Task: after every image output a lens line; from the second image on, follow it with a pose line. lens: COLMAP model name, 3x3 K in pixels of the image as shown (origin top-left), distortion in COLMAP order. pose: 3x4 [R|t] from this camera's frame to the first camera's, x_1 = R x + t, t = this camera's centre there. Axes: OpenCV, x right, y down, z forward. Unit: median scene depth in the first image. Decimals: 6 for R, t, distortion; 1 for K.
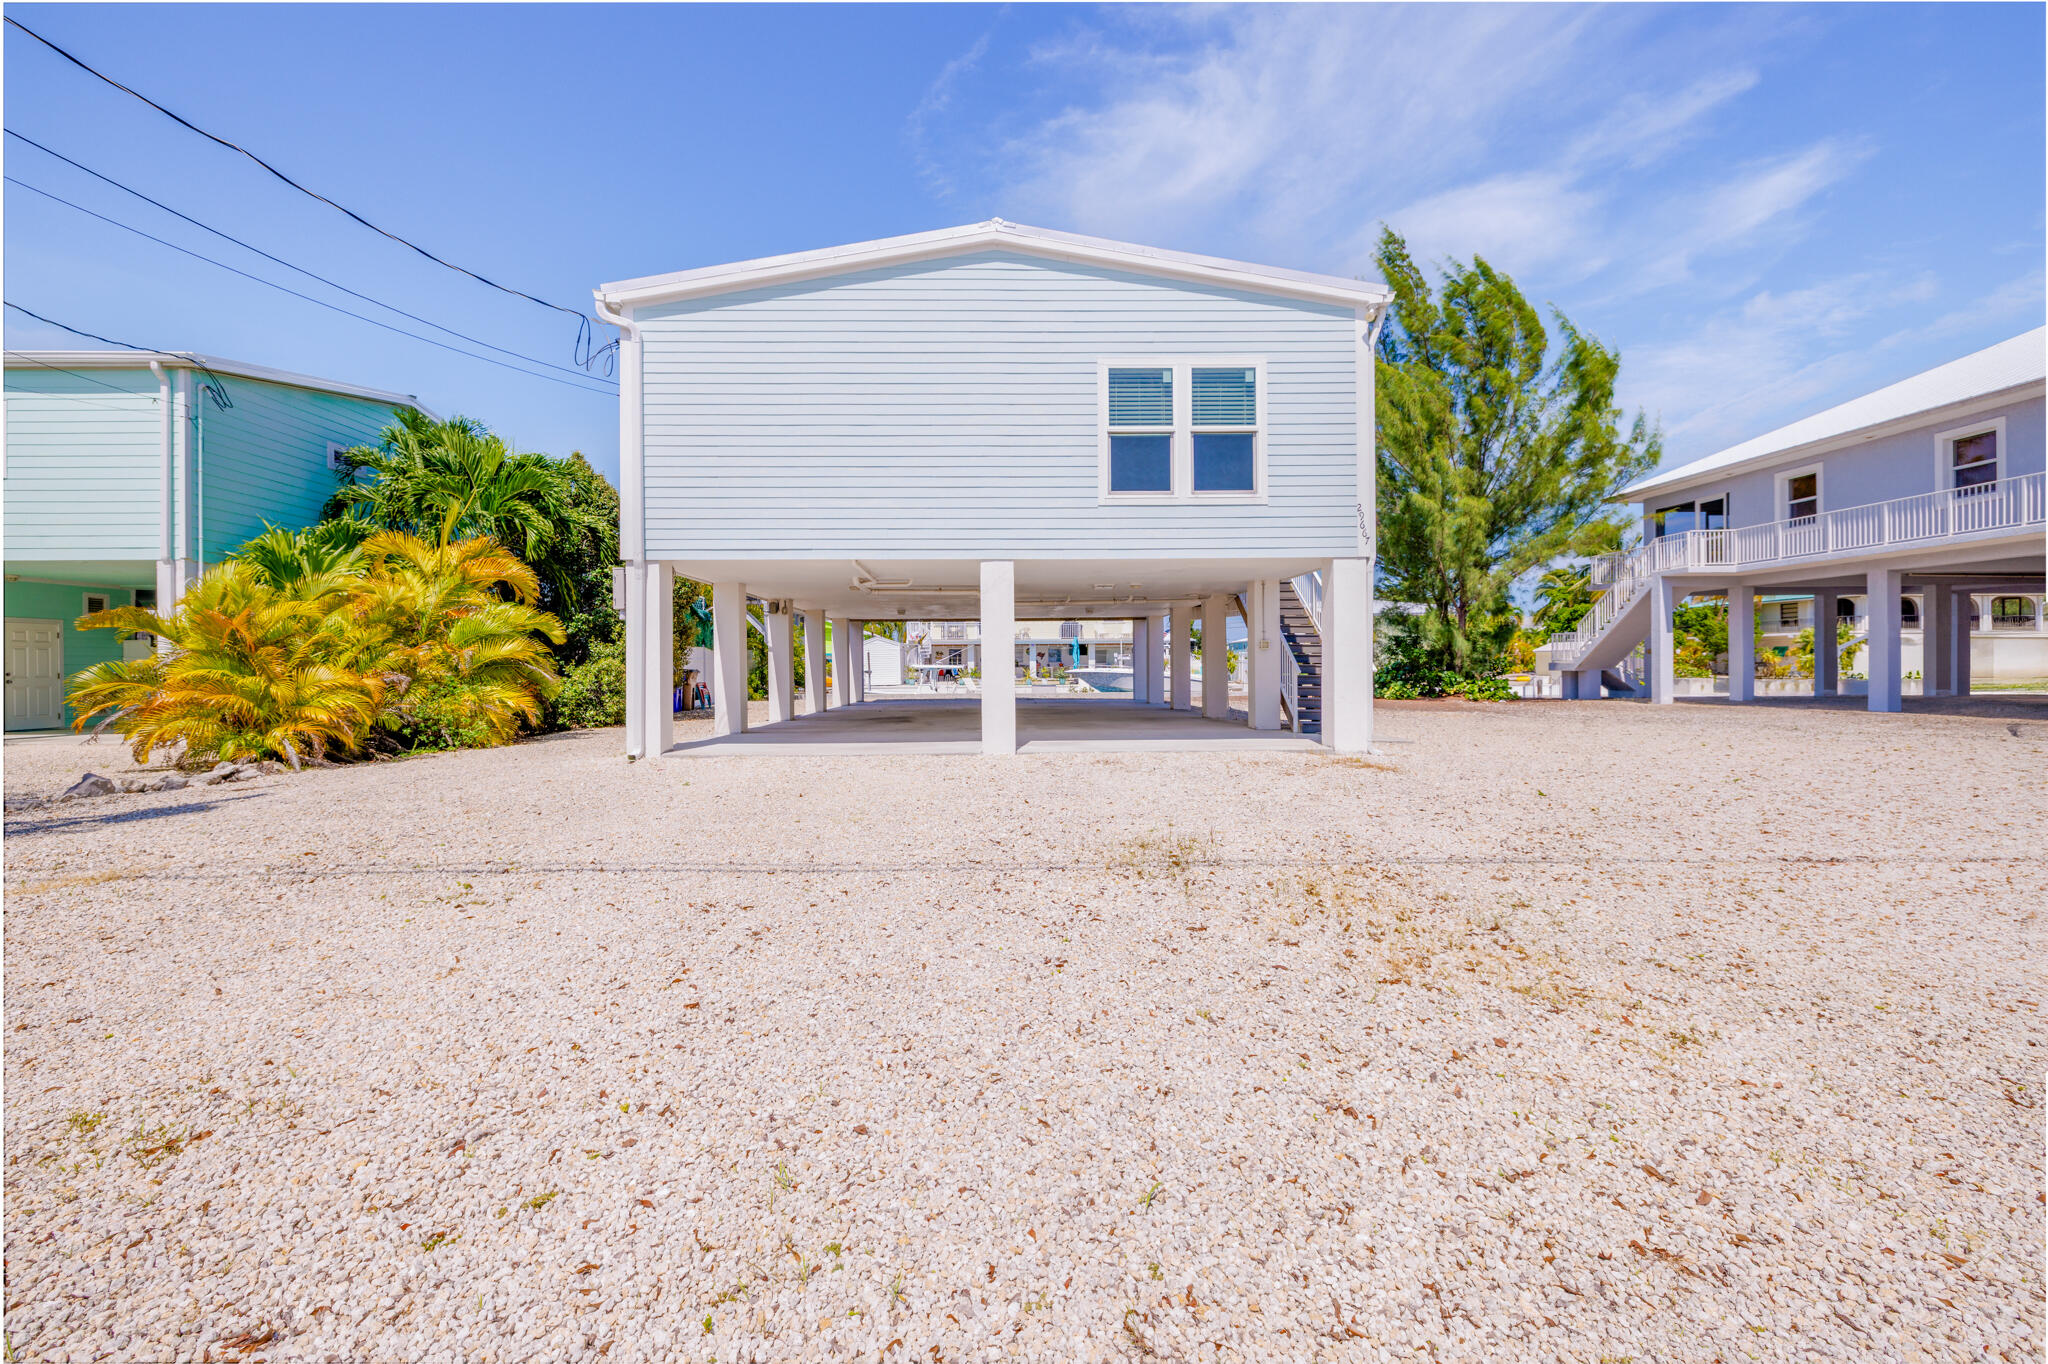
lens RADIAL K [[858.0, 0, 1019.1], [0, 858.0, 676.8], [0, 0, 1]] dist [0.000619, -0.000098]
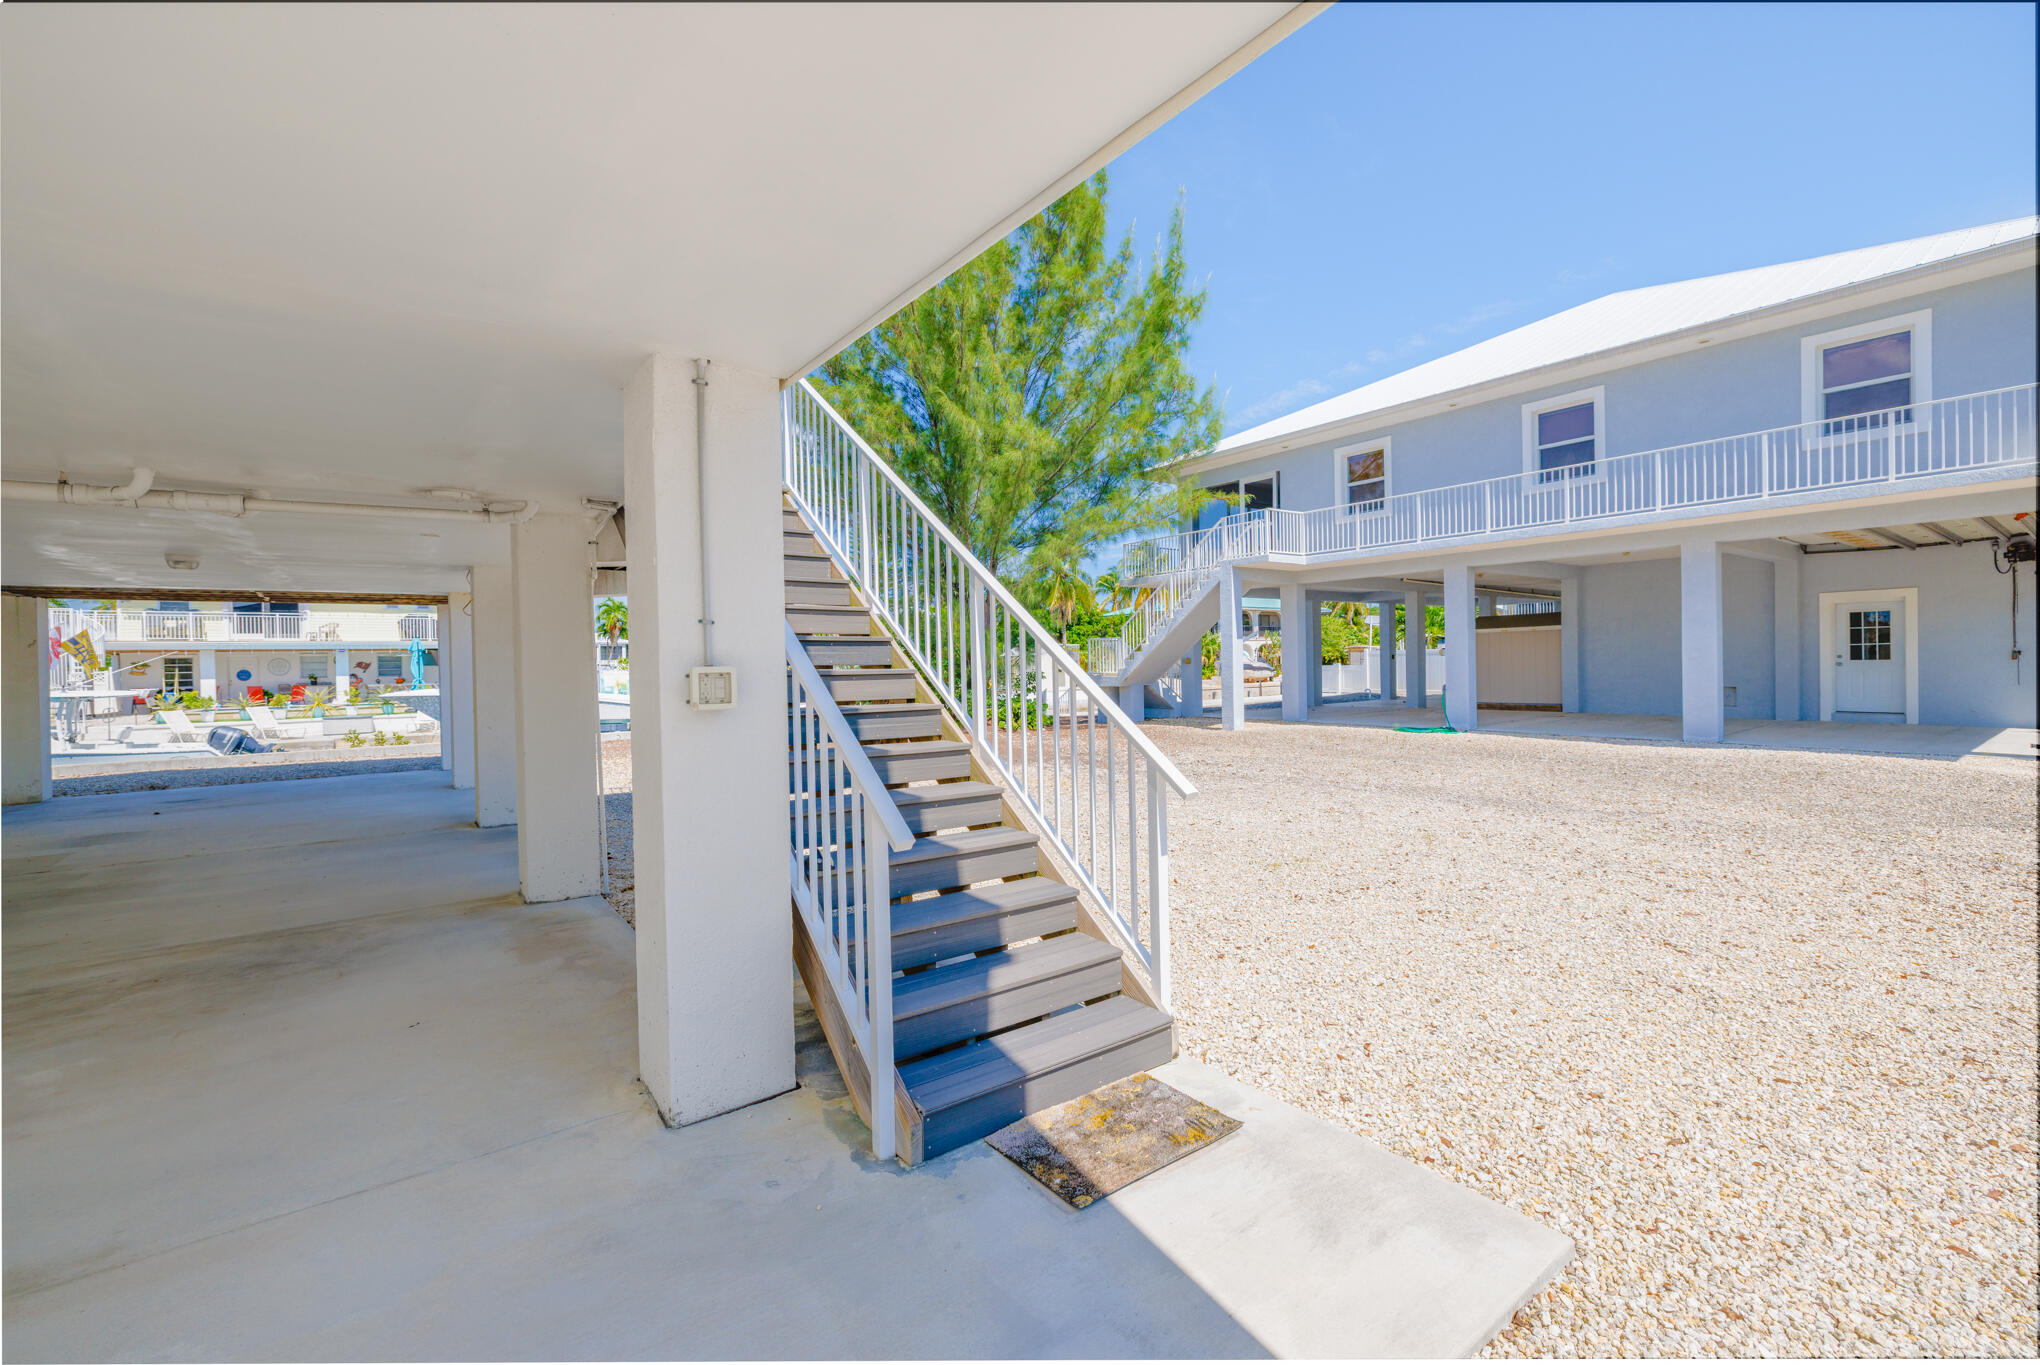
lens RADIAL K [[854.6, 0, 1012.4], [0, 854.6, 675.9], [0, 0, 1]] dist [0.000619, -0.000098]
pose [[0.814094, -0.016320, 0.580504, 0.185553], [0.019569, 0.999808, 0.000664, -0.031035], [-0.580404, 0.010819, 0.814257, 0.648858]]
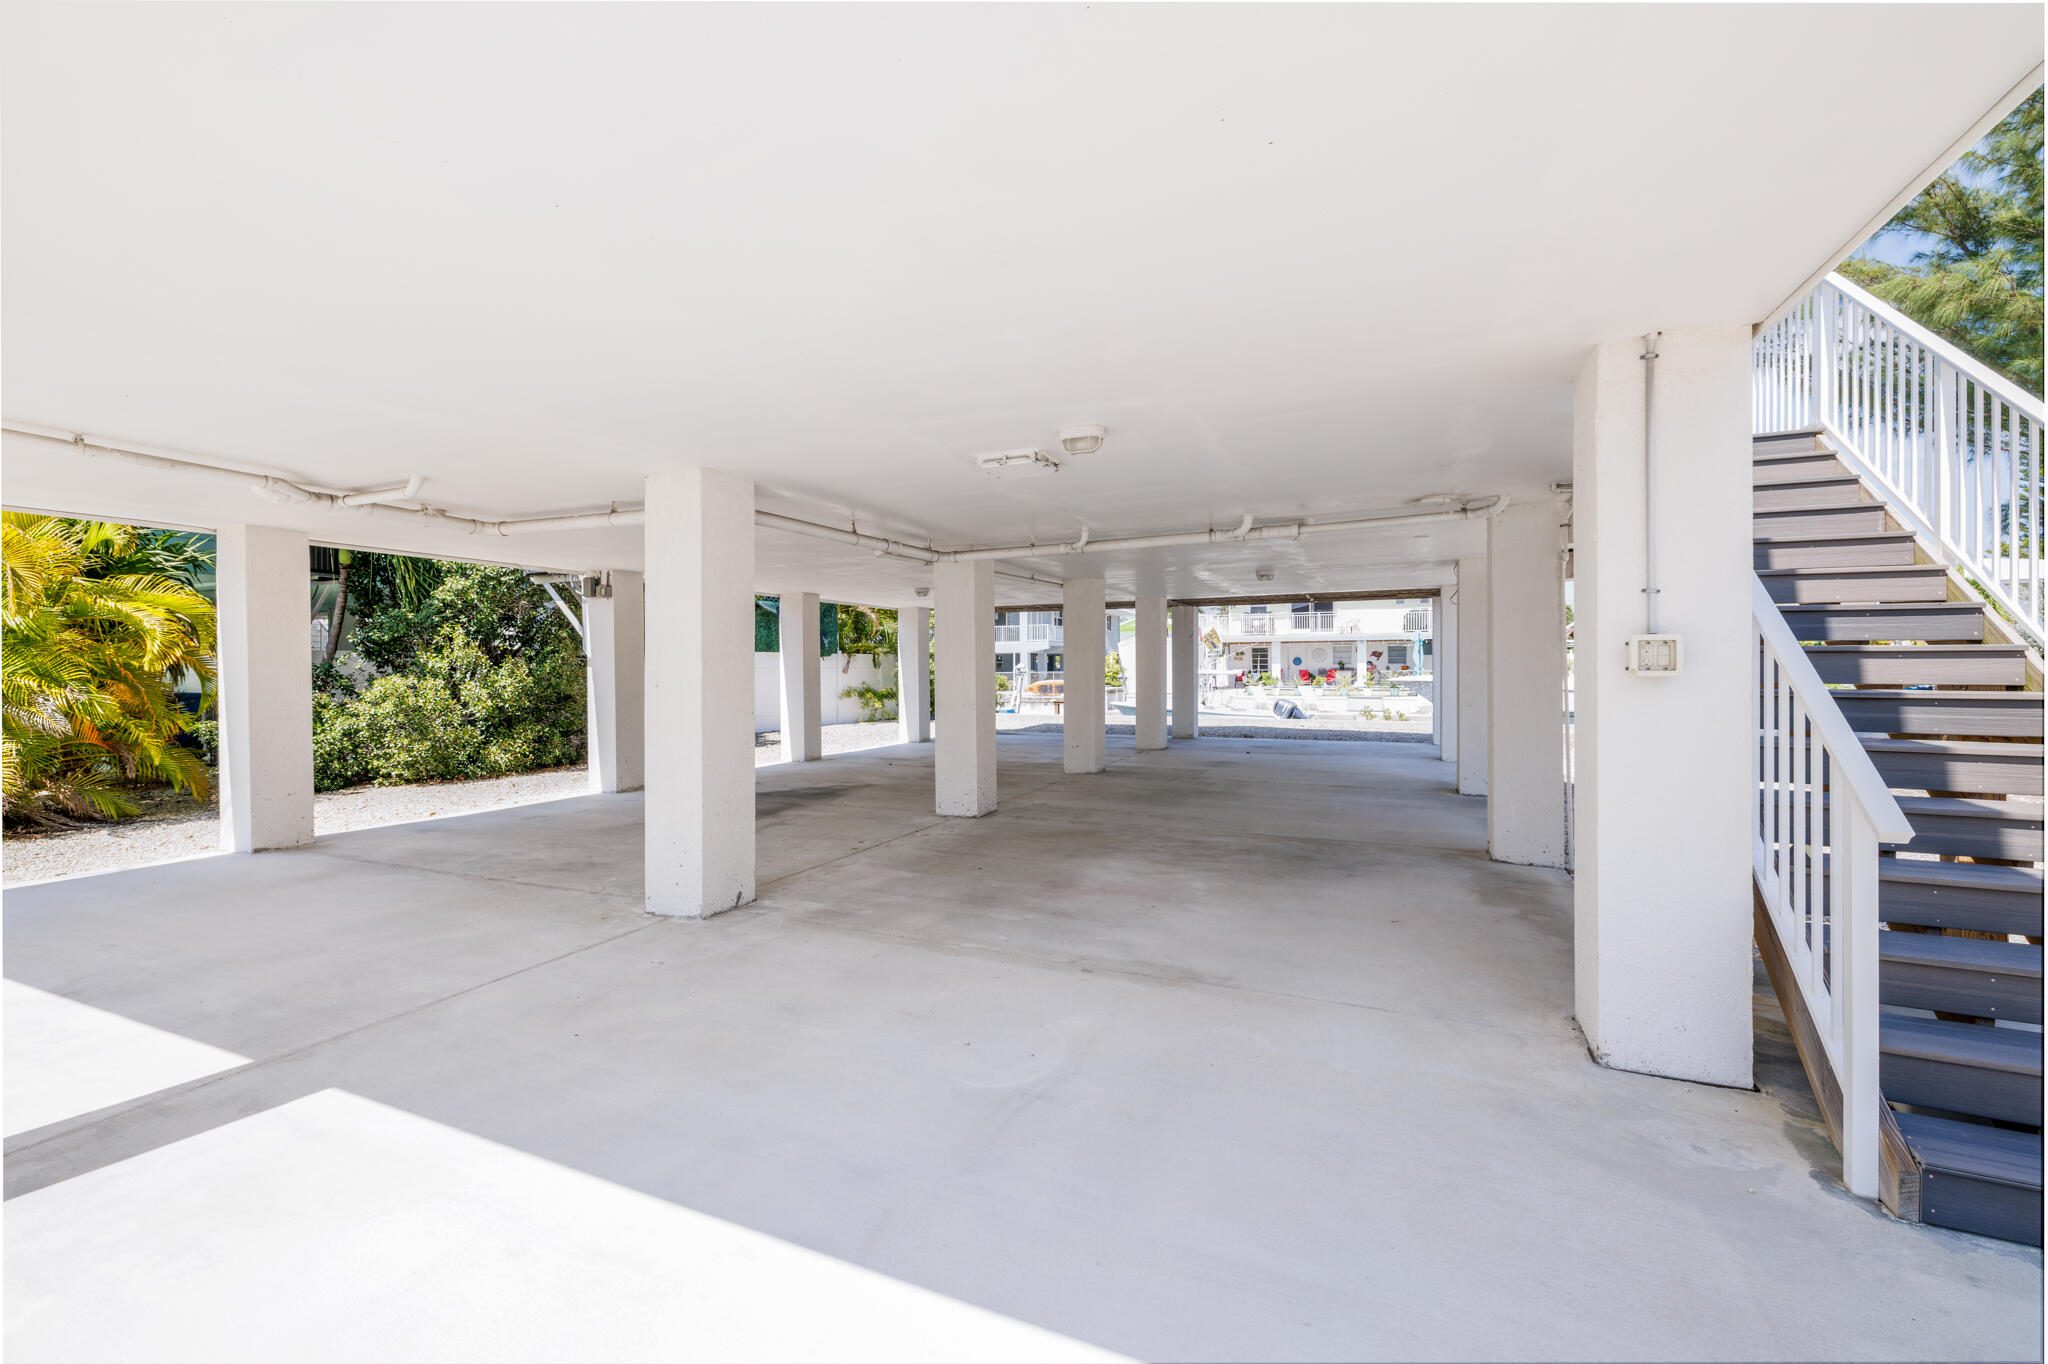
lens RADIAL K [[858.0, 0, 1024.2], [0, 858.0, 675.9], [0, 0, 1]] dist [0.000619, -0.000098]
pose [[0.912750, 0.003514, -0.408503, 0.190023], [-0.002764, 0.999993, 0.002424, -0.025732], [0.408509, -0.001083, 0.912754, 0.611799]]
